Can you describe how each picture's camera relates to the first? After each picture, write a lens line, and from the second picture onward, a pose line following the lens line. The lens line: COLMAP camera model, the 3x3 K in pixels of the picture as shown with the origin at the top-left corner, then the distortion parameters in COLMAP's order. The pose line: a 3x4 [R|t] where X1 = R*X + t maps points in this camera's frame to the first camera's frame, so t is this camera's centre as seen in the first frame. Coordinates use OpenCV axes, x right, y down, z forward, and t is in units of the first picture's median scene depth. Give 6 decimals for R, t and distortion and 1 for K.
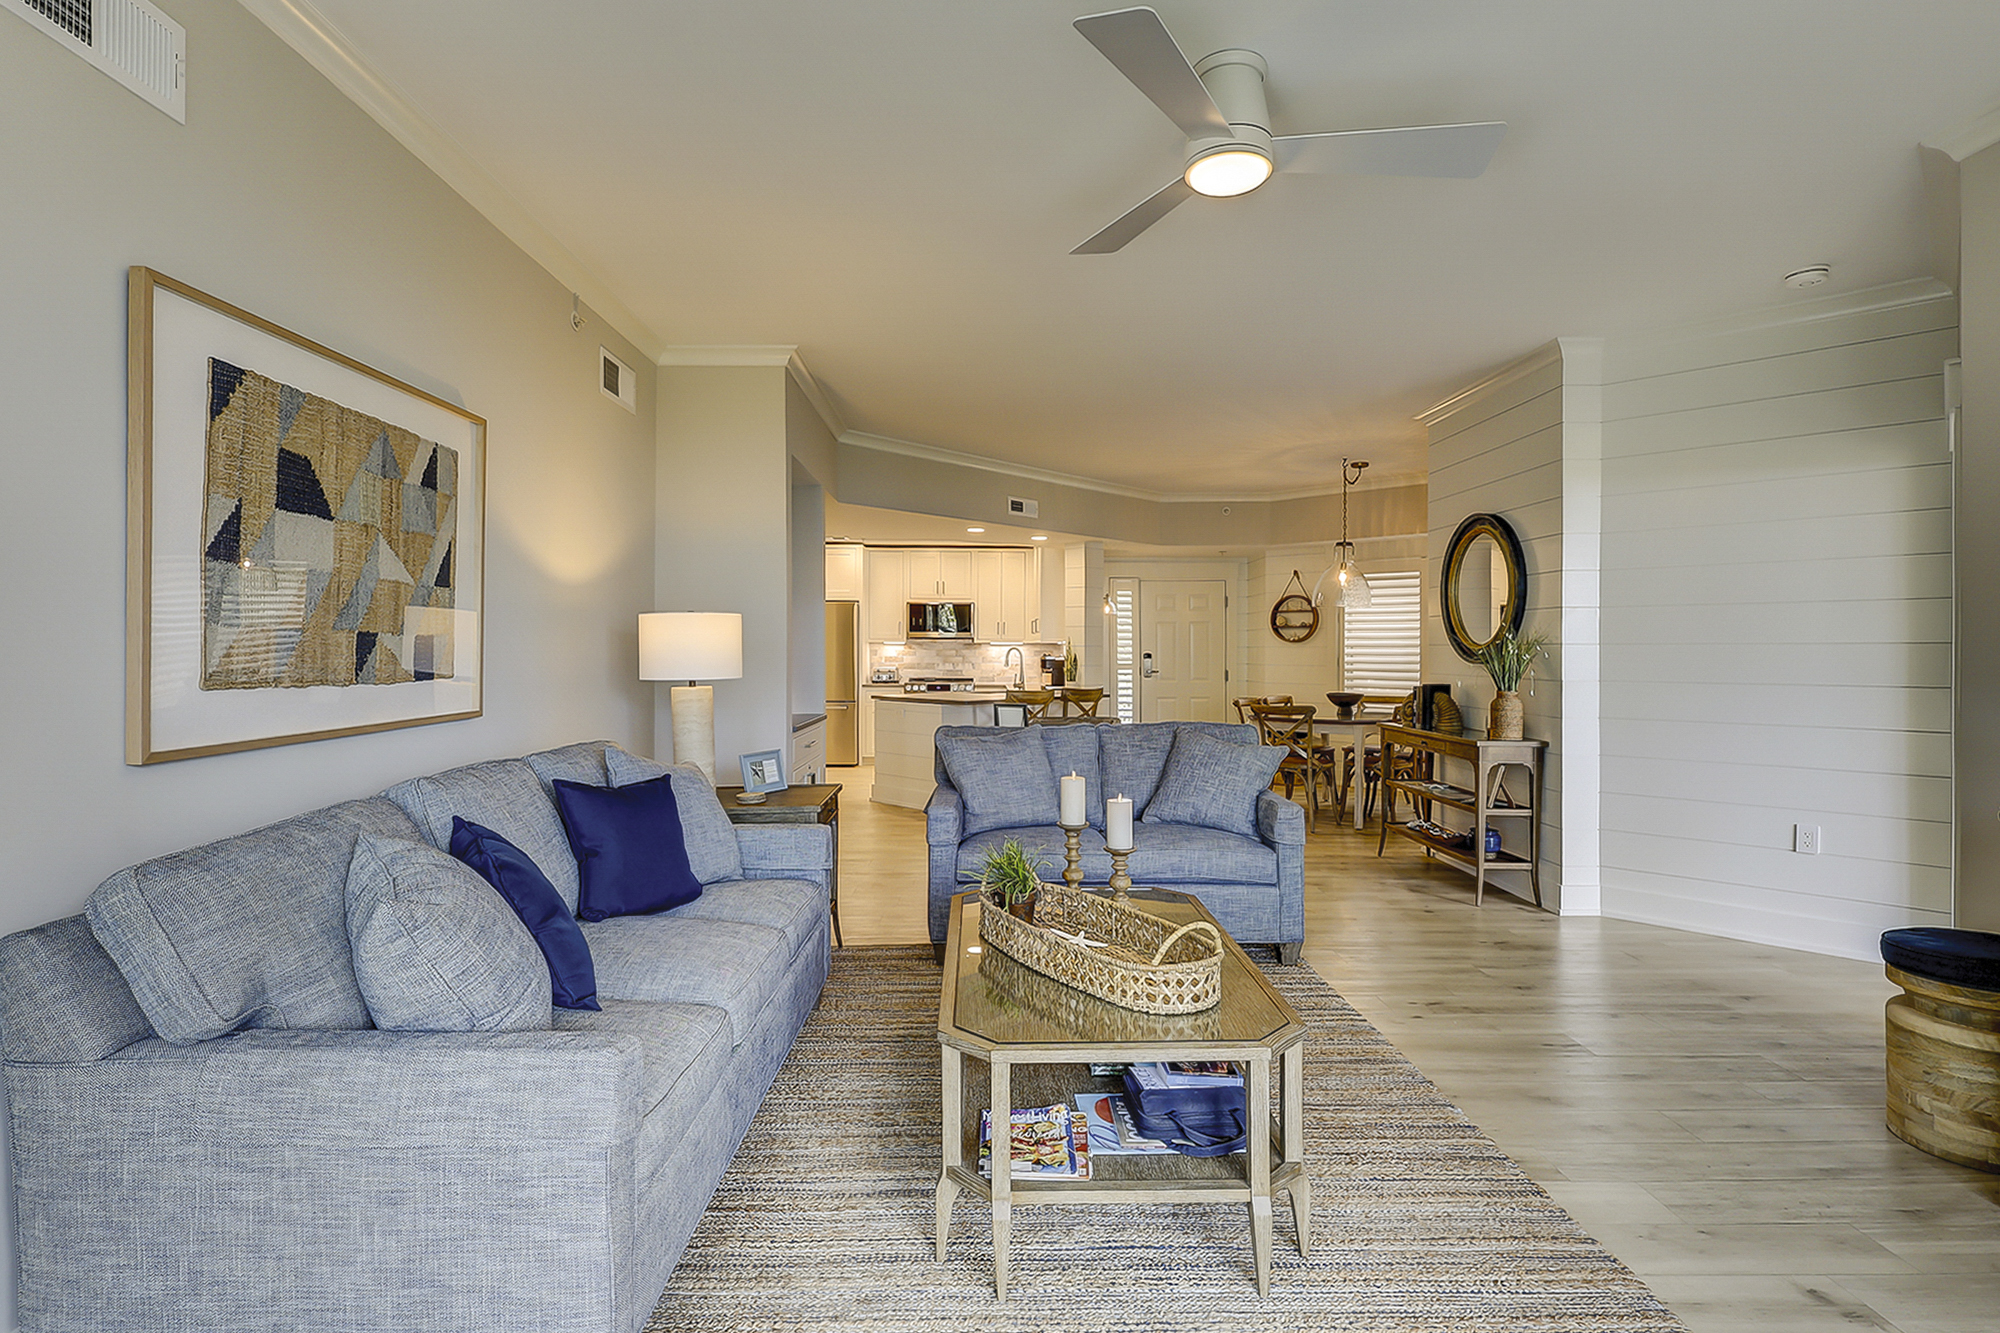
lens RADIAL K [[998.5, 0, 994.1], [0, 998.5, 650.7], [0, 0, 1]] dist [0.001478, 0.000464]
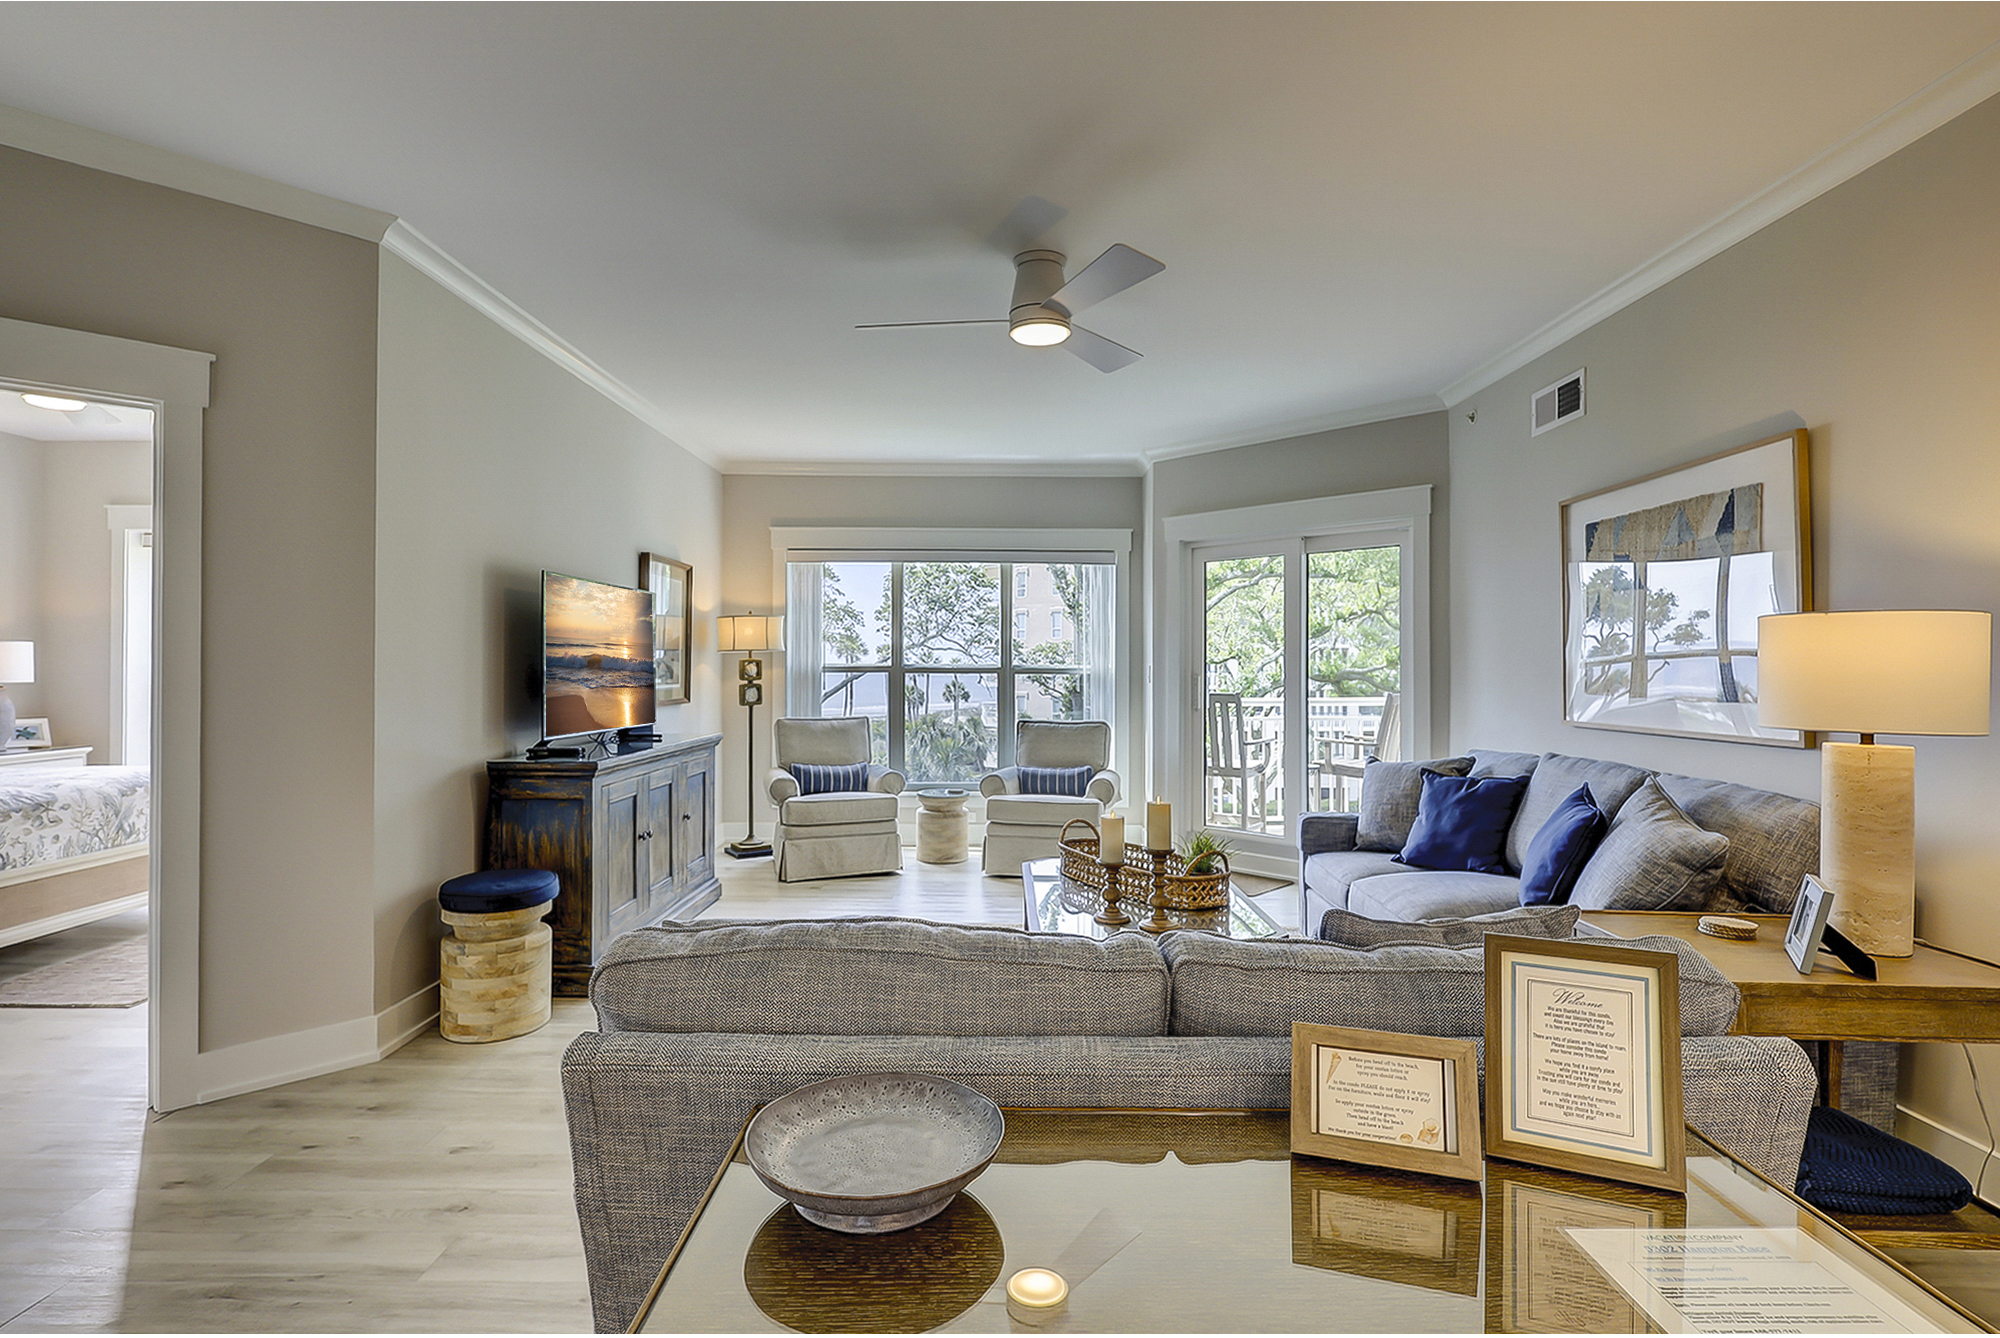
lens RADIAL K [[959.0, 0, 1000.0], [0, 959.0, 669.0], [0, 0, 1]] dist [-0.042501, 0.000044]
pose [[-0.999824, -0.008569, 0.016676, 0.074572], [-0.008538, 0.999962, 0.001914, -0.000499], [-0.016692, 0.001771, -0.999859, 0.632464]]
